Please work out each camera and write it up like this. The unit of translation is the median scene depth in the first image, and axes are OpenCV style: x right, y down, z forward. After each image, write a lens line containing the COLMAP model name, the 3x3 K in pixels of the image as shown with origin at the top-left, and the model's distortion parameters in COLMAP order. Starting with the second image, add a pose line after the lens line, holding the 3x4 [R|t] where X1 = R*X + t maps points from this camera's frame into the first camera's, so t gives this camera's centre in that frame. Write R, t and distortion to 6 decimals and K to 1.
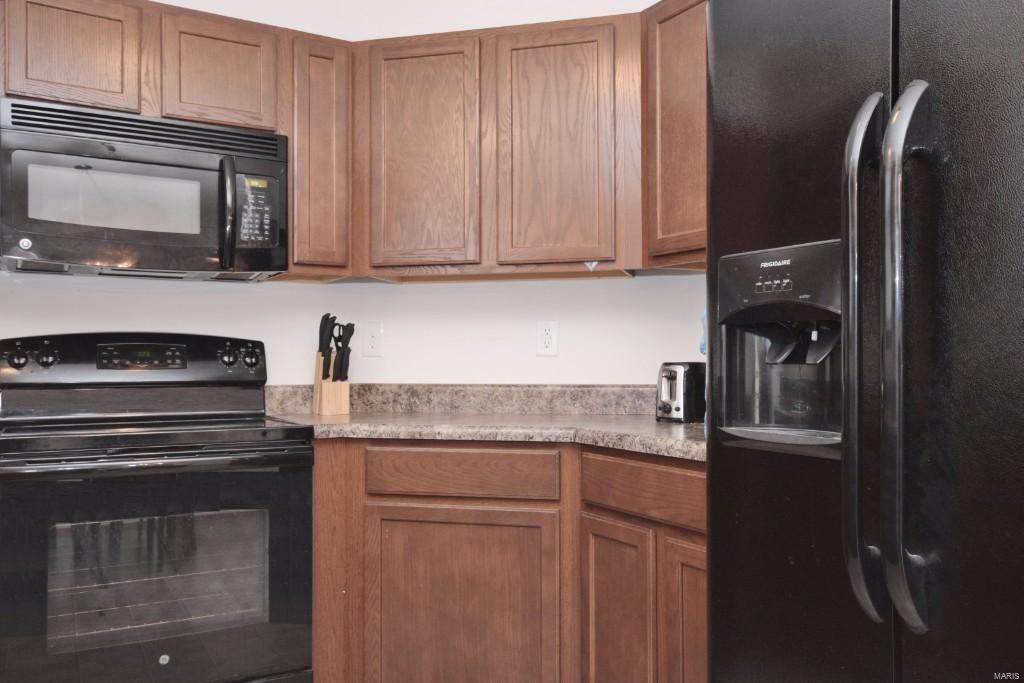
lens RADIAL K [[873.4, 0, 509.4], [0, 873.4, 345.3], [0, 0, 1]] dist [0.013915, 0.050332]
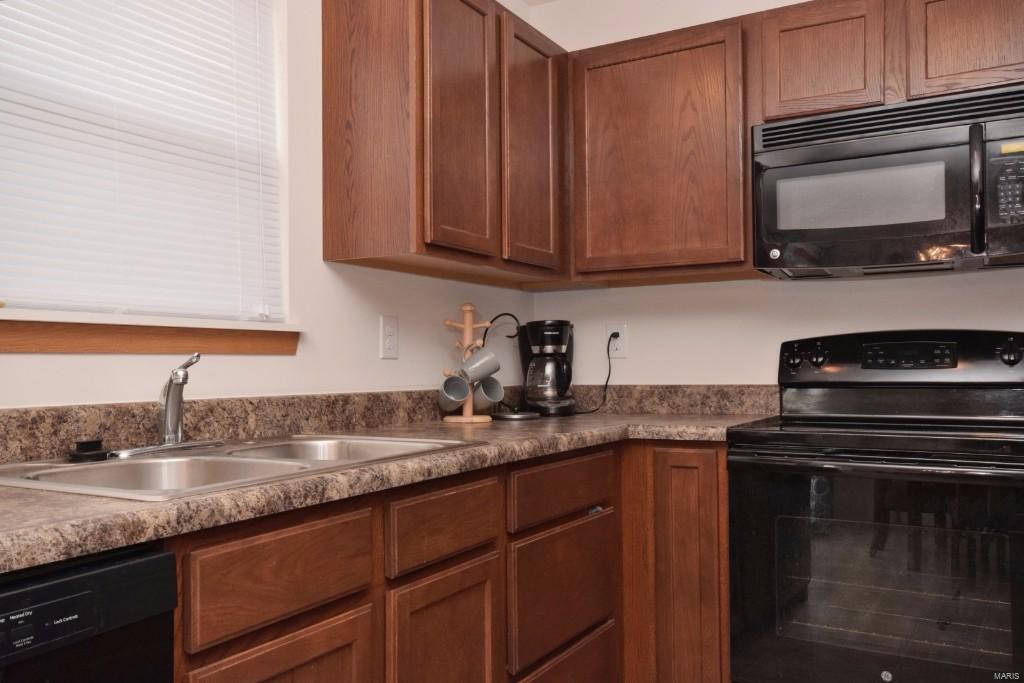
lens RADIAL K [[873.4, 0, 512.3], [0, 873.4, 345.7], [0, 0, 1]] dist [0.013915, 0.050332]
pose [[0.512579, -0.024634, -0.858287, 0.192473], [0.024396, 0.999603, -0.014121, 0.005178], [0.858294, -0.013701, 0.512976, 0.150236]]
